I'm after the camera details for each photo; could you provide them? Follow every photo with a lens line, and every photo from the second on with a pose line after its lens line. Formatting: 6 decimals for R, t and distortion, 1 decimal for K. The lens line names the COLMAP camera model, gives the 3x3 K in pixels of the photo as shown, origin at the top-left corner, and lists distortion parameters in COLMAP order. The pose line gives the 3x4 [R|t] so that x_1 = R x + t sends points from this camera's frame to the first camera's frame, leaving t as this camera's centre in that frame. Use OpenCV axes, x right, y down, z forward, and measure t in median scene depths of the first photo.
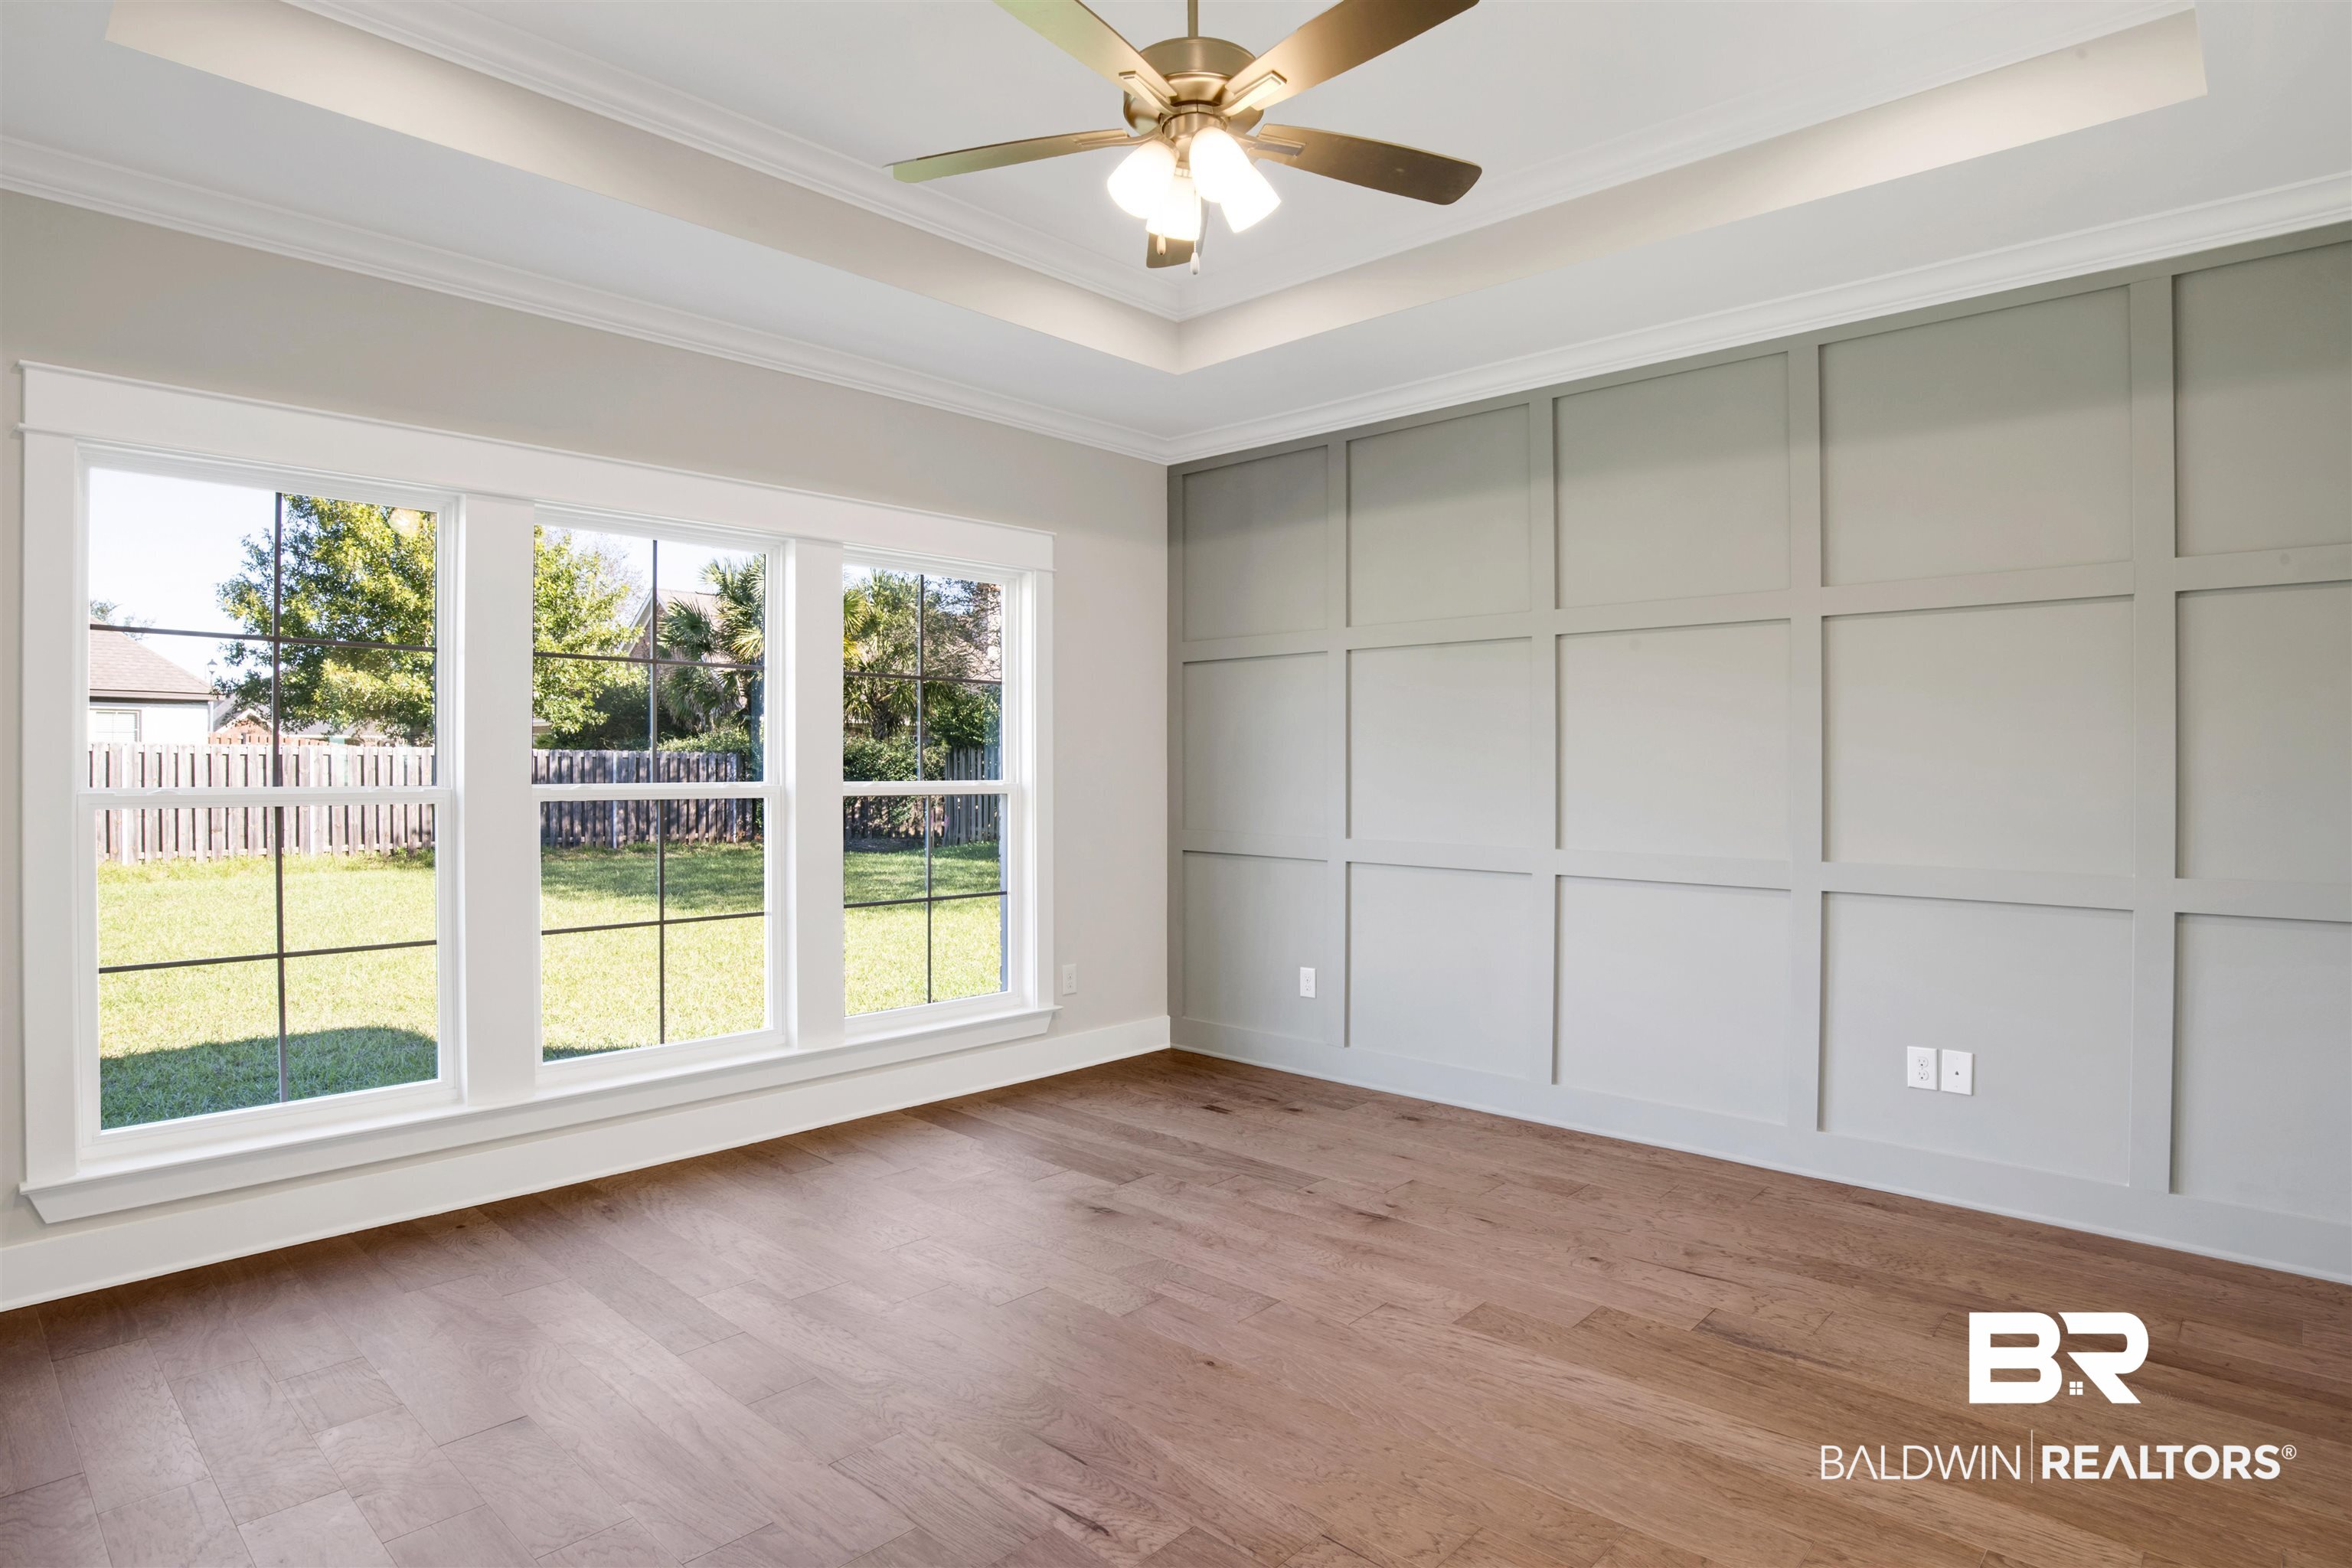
lens RADIAL K [[1262.3, 0, 1186.5], [0, 1262.3, 784.4], [0, 0, 1]] dist [-0.072980, 0.027660]
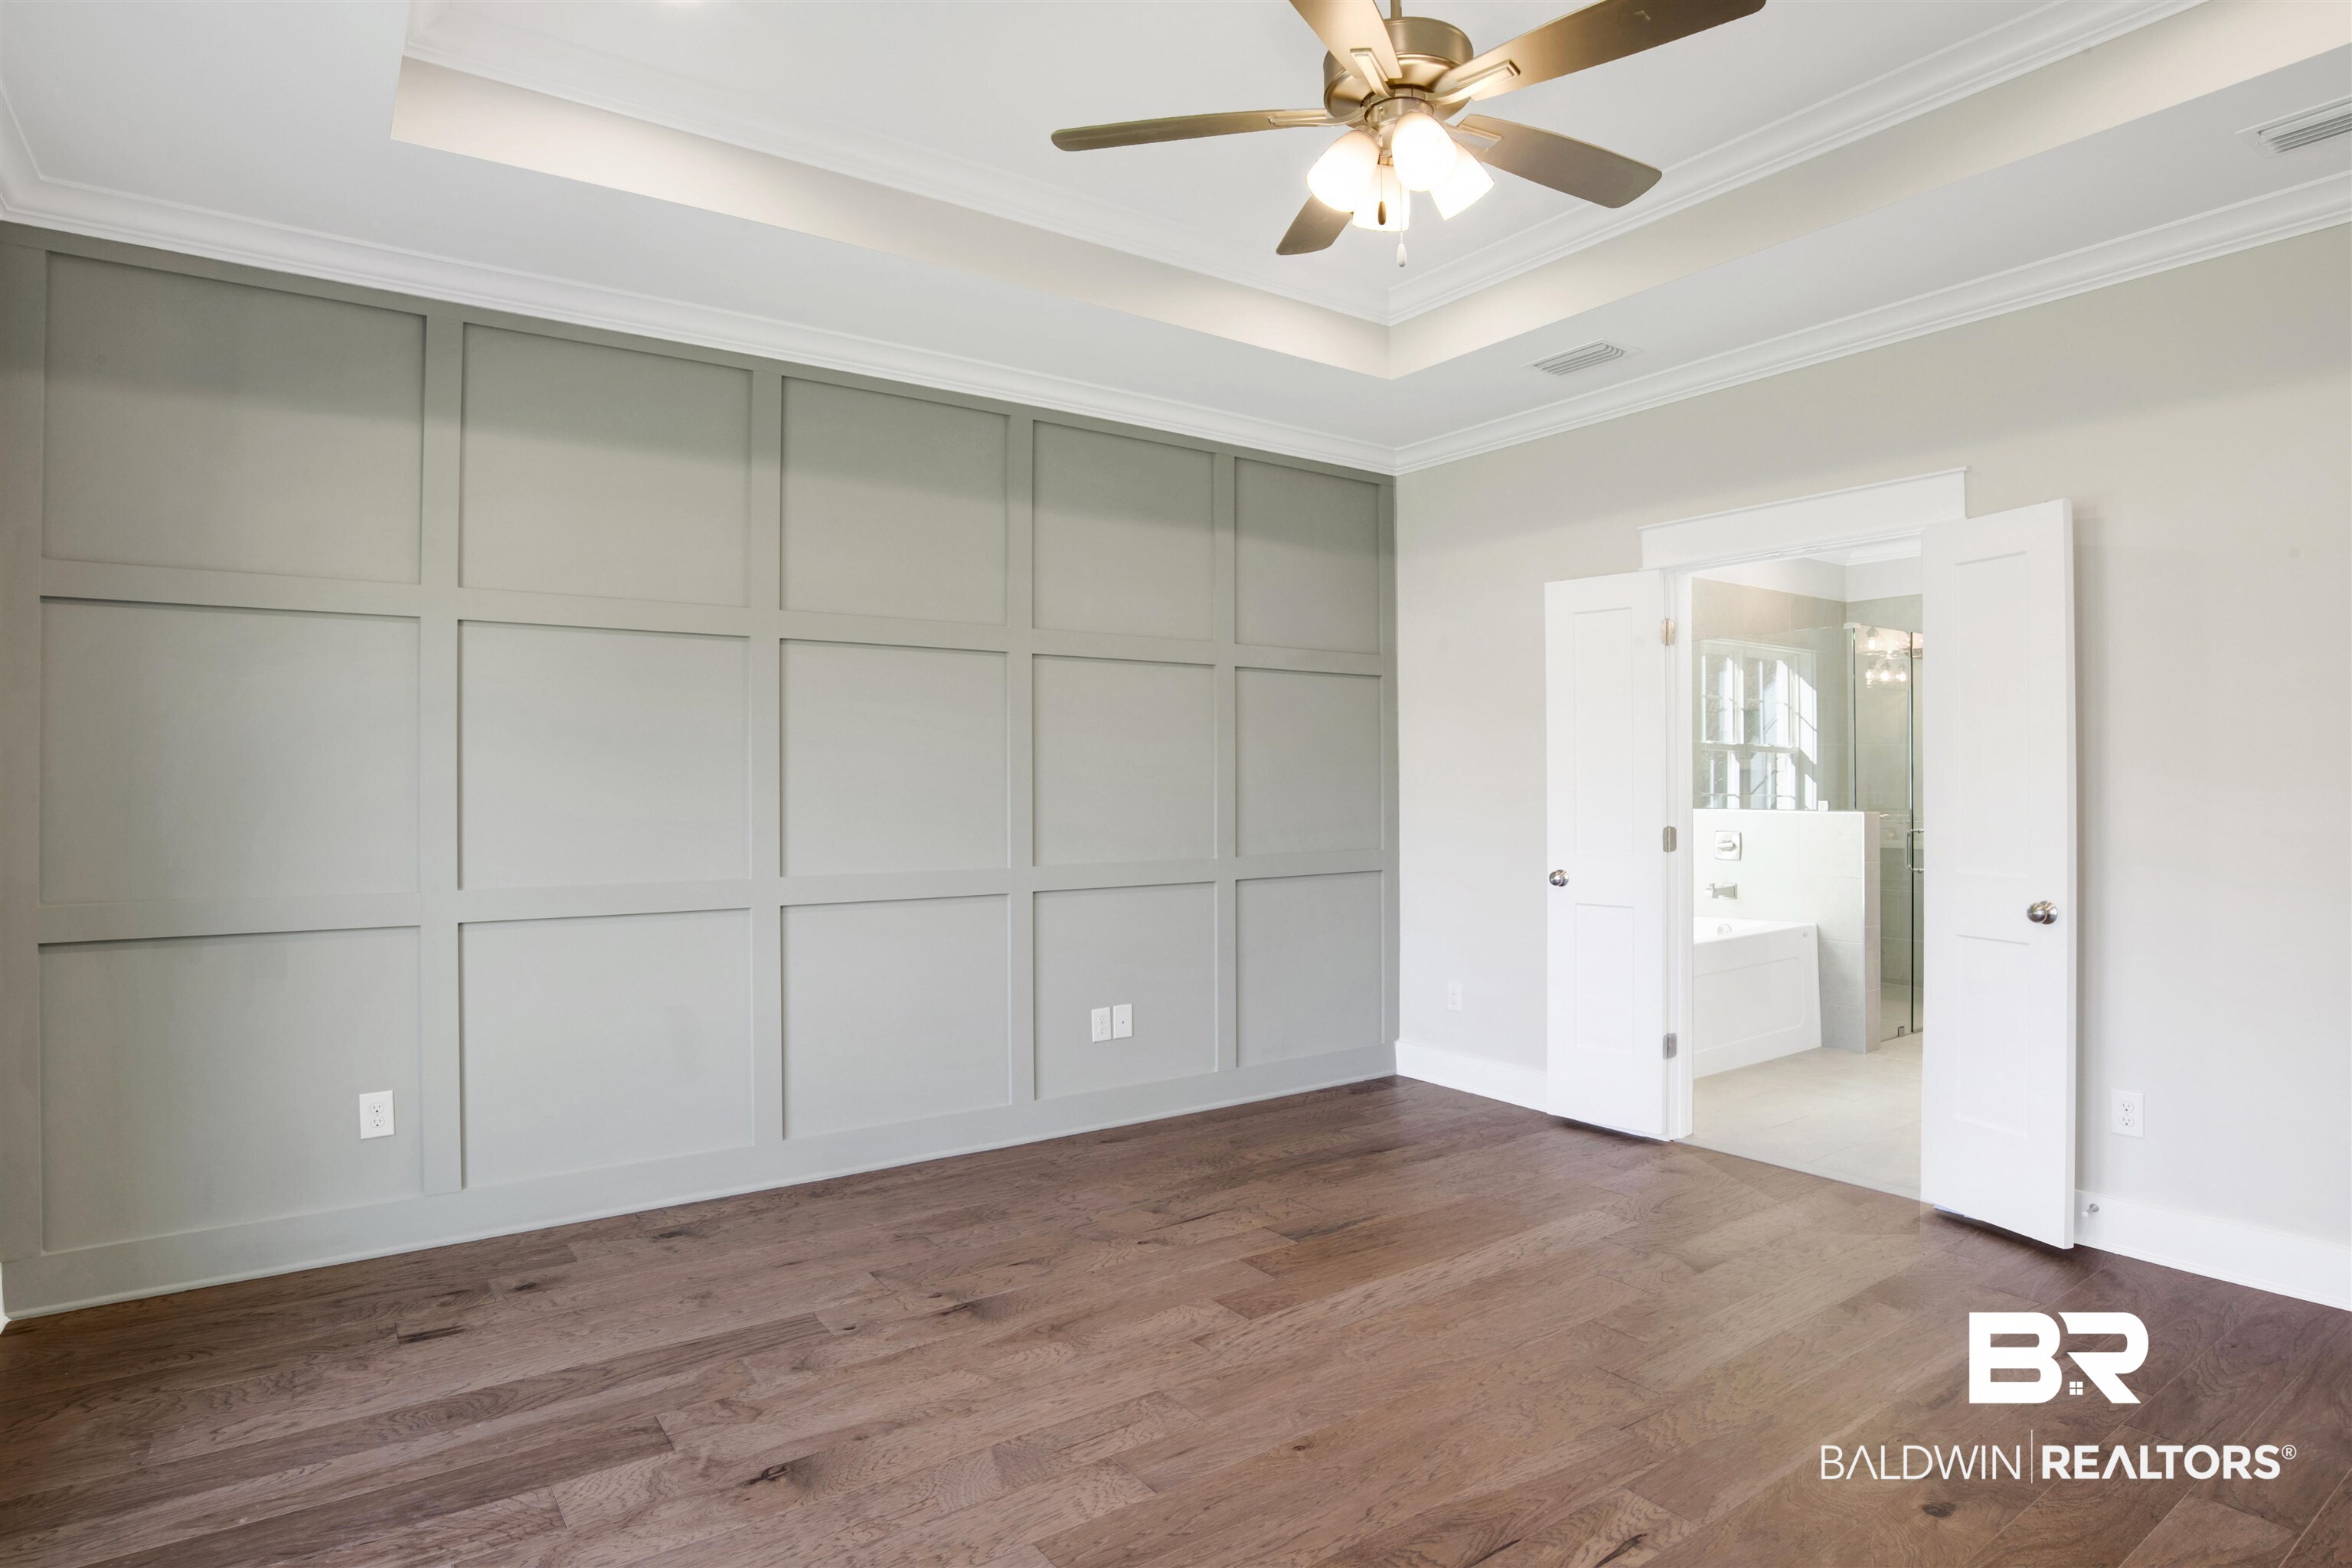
lens RADIAL K [[1262.3, 0, 1191.5], [0, 1262.3, 776.6], [0, 0, 1]] dist [-0.072980, 0.027660]
pose [[0.199596, 0.005202, 0.979864, -0.606939], [0.016120, 0.999833, -0.008592, -0.008530], [-0.979746, 0.017510, 0.199479, 0.618172]]
